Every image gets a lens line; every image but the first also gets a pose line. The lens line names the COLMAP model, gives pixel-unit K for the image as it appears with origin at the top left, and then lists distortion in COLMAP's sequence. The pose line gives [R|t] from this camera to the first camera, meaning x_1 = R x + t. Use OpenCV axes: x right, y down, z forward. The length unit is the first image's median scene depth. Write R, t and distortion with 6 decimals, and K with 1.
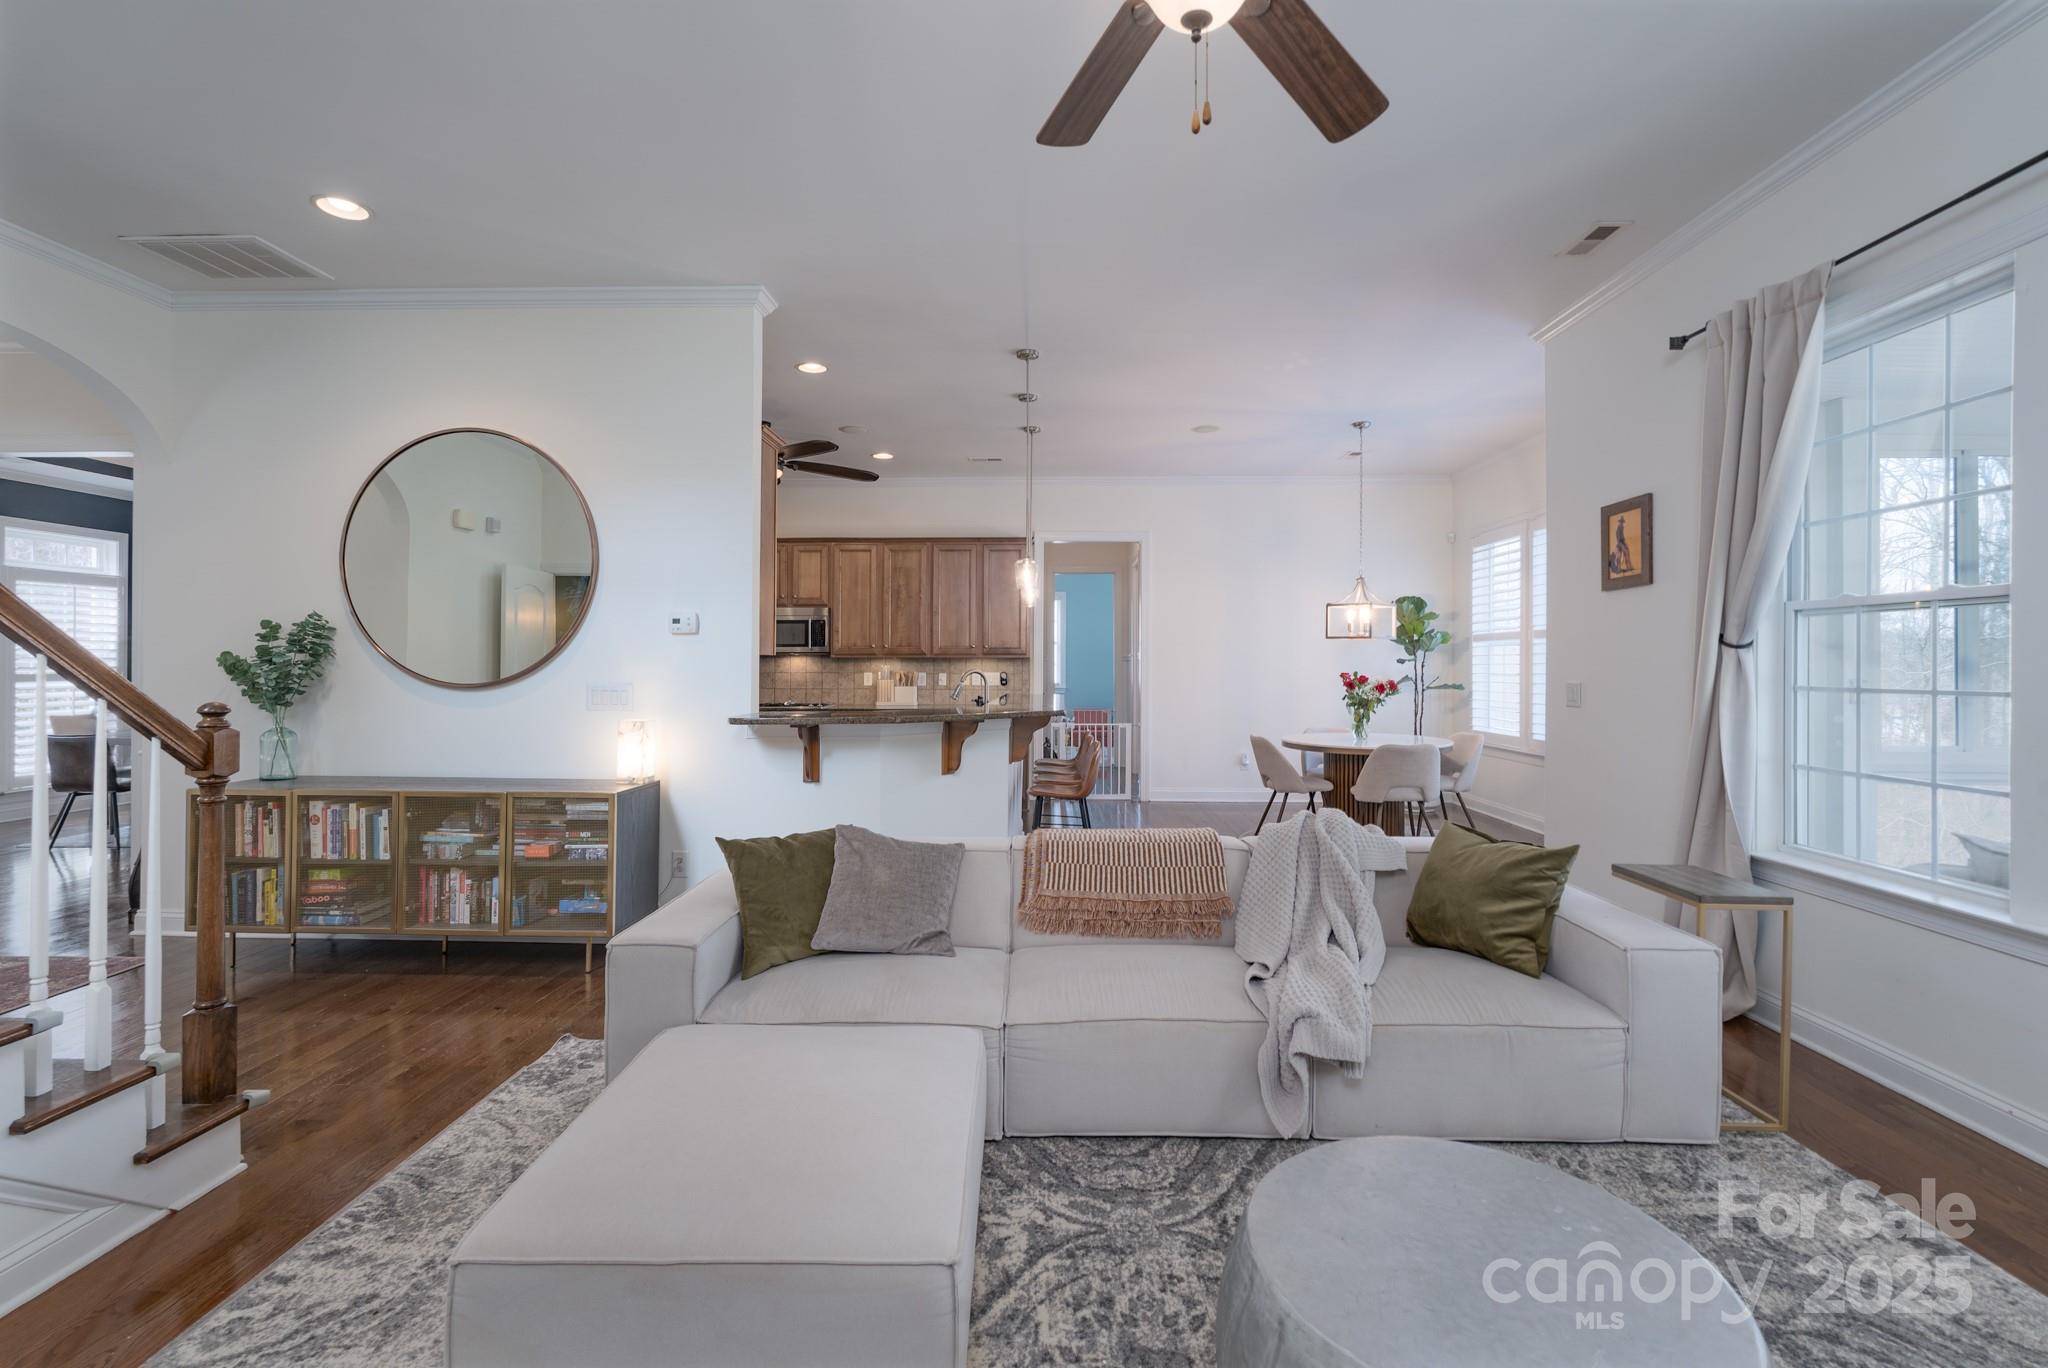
lens RADIAL K [[922.5, 0, 1016.8], [0, 922.5, 661.6], [0, 0, 1]] dist [-0.004352, 0.000625]
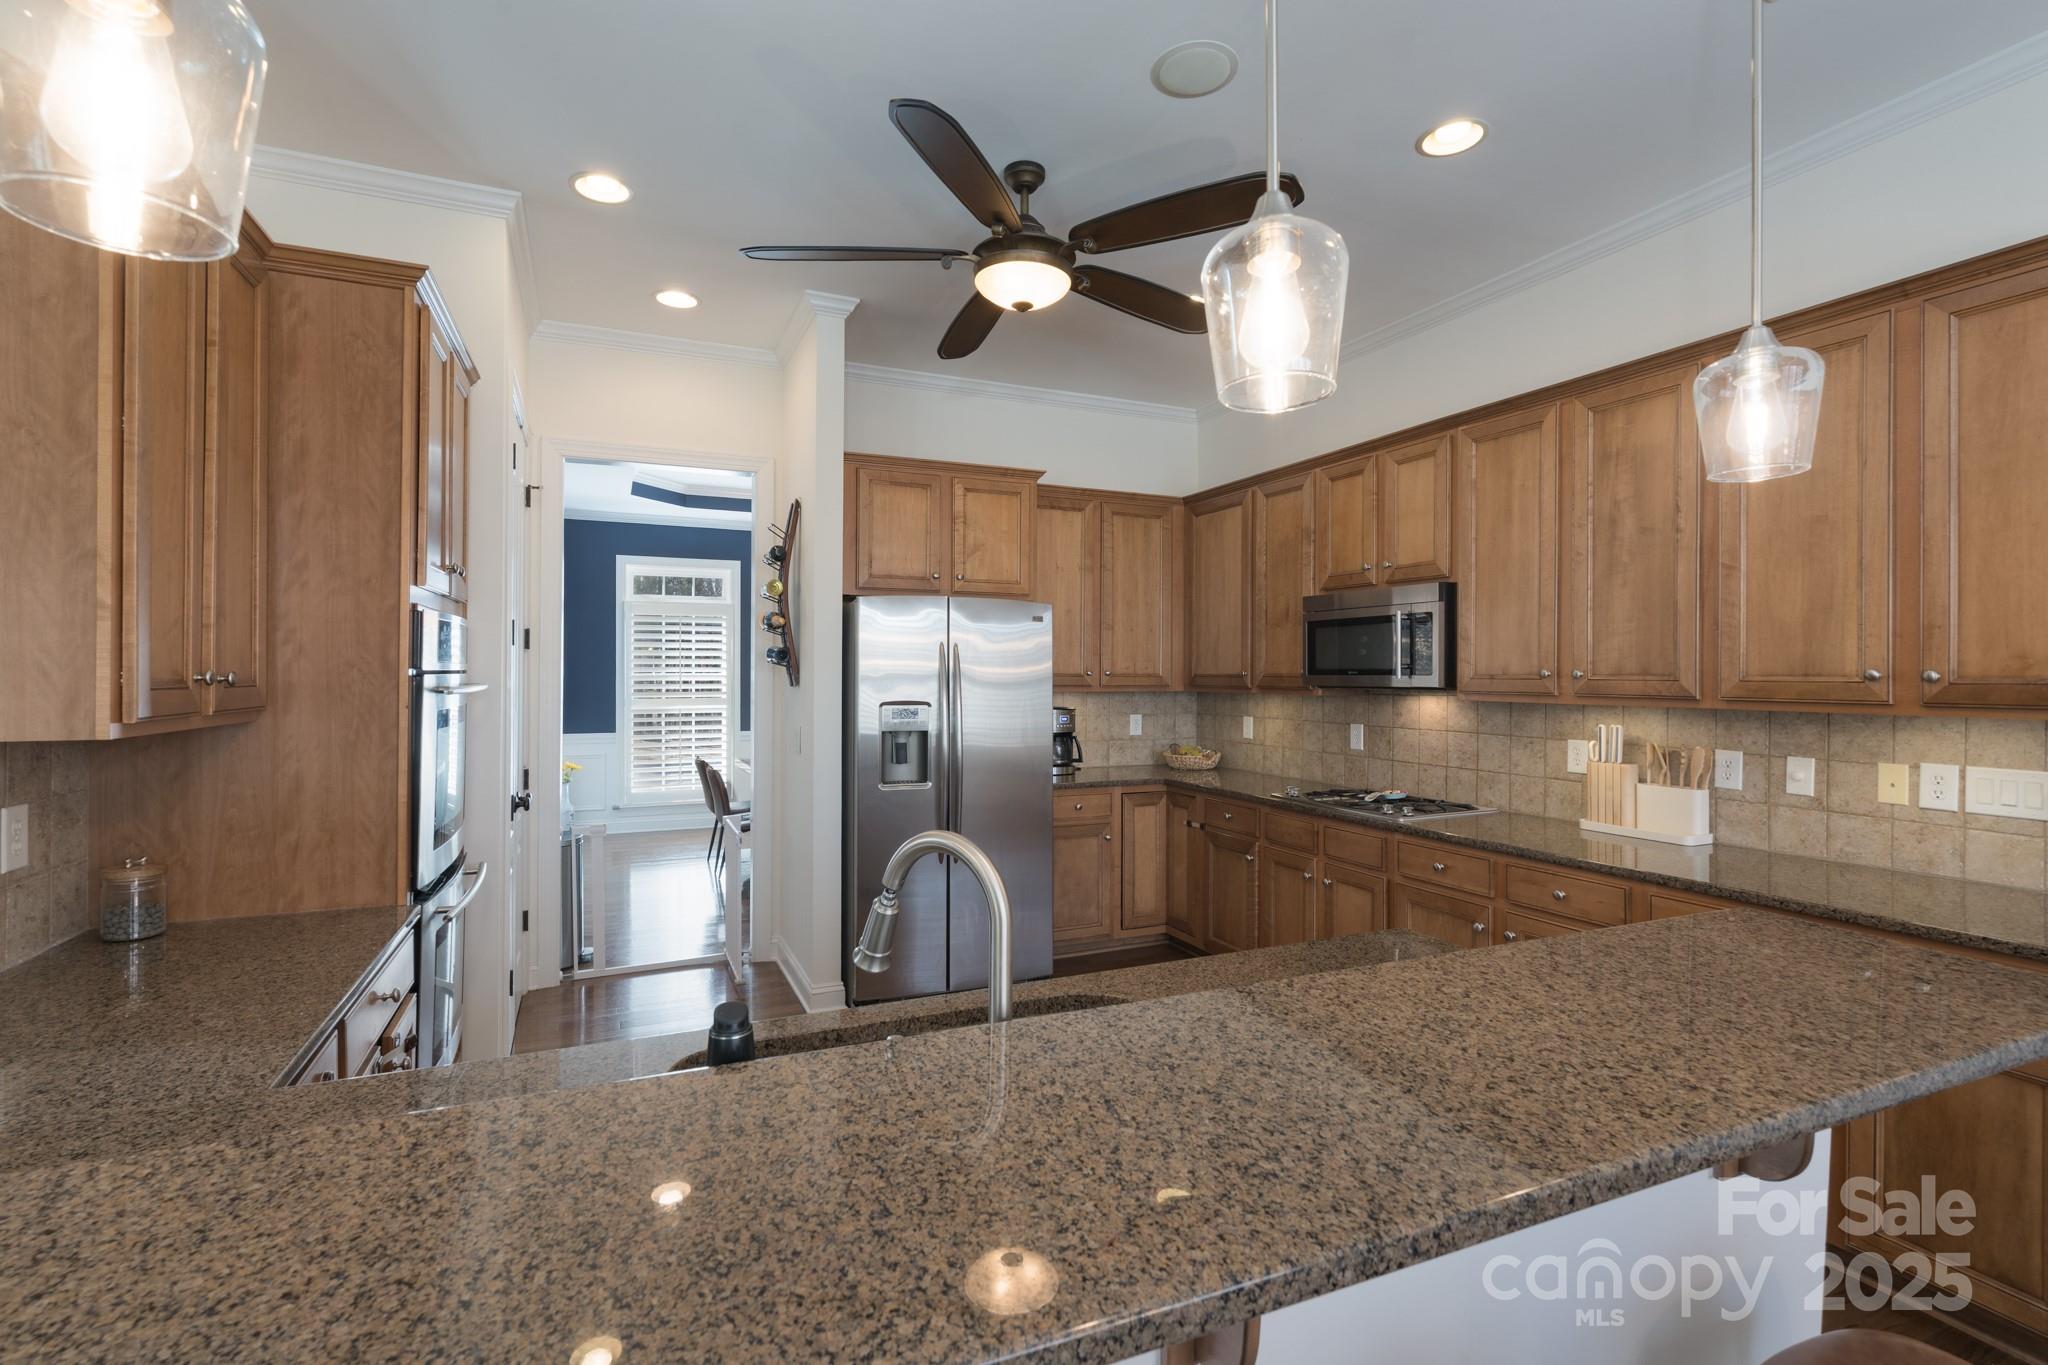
lens RADIAL K [[922.5, 0, 1022.3], [0, 922.5, 662.9], [0, 0, 1]] dist [-0.004352, 0.000625]
pose [[0.430620, -0.007273, -0.902504, 0.091441], [-0.003530, 0.999946, -0.009743, -0.016152], [0.902527, 0.007382, 0.430571, 0.623248]]
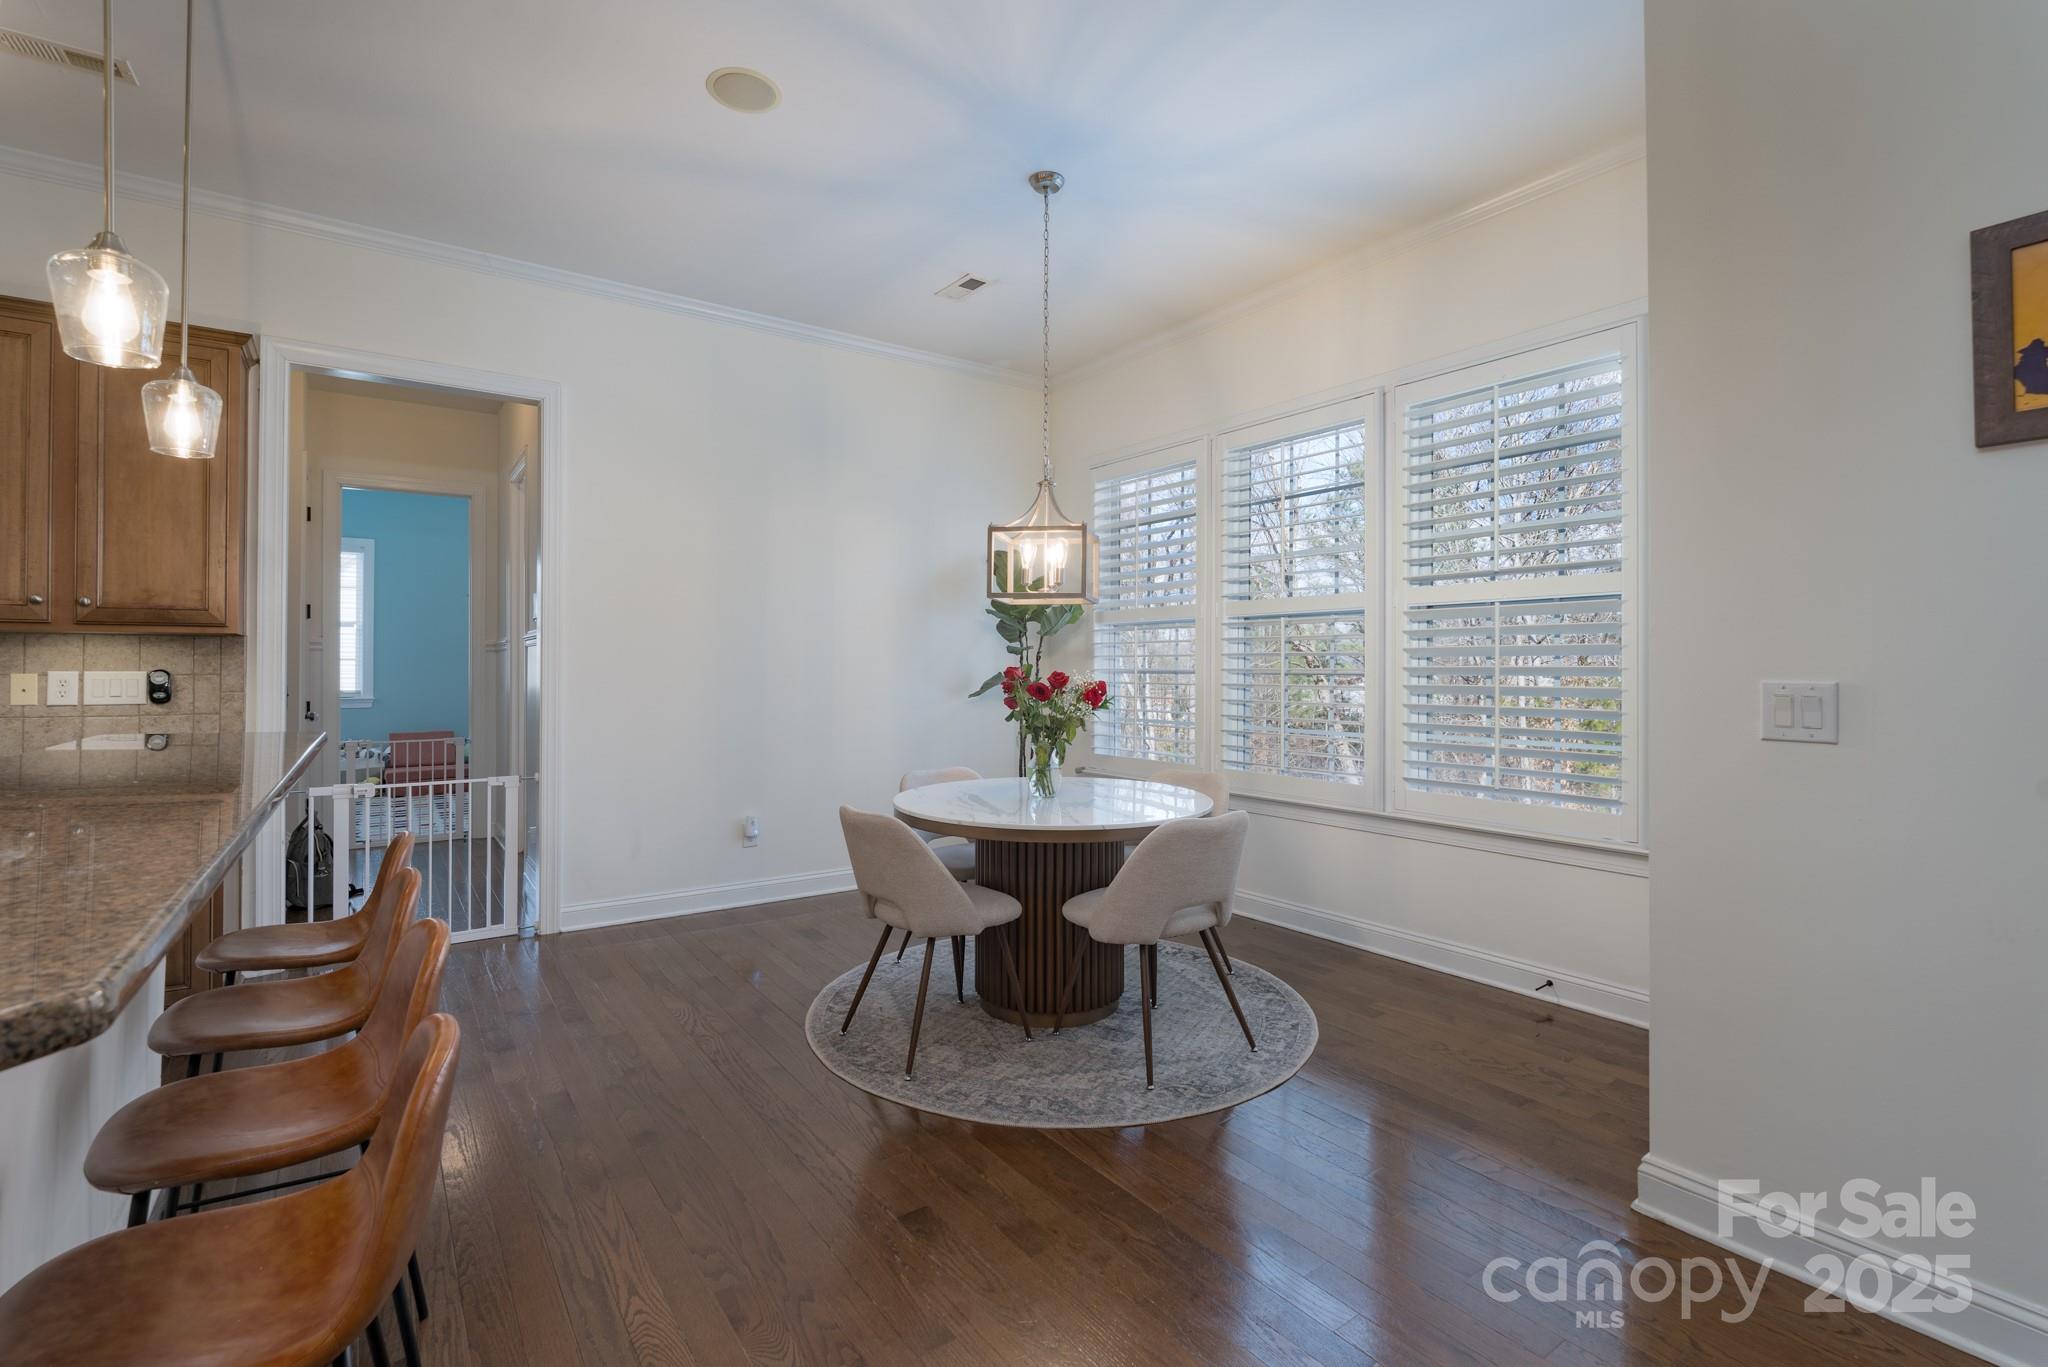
lens RADIAL K [[922.5, 0, 1019.4], [0, 922.5, 665.8], [0, 0, 1]] dist [-0.004352, 0.000625]
pose [[0.799433, 0.000588, 0.600755, 0.044586], [-0.000464, 1.000000, -0.000361, 0.009196], [-0.600755, 0.000010, 0.799433, 0.459831]]
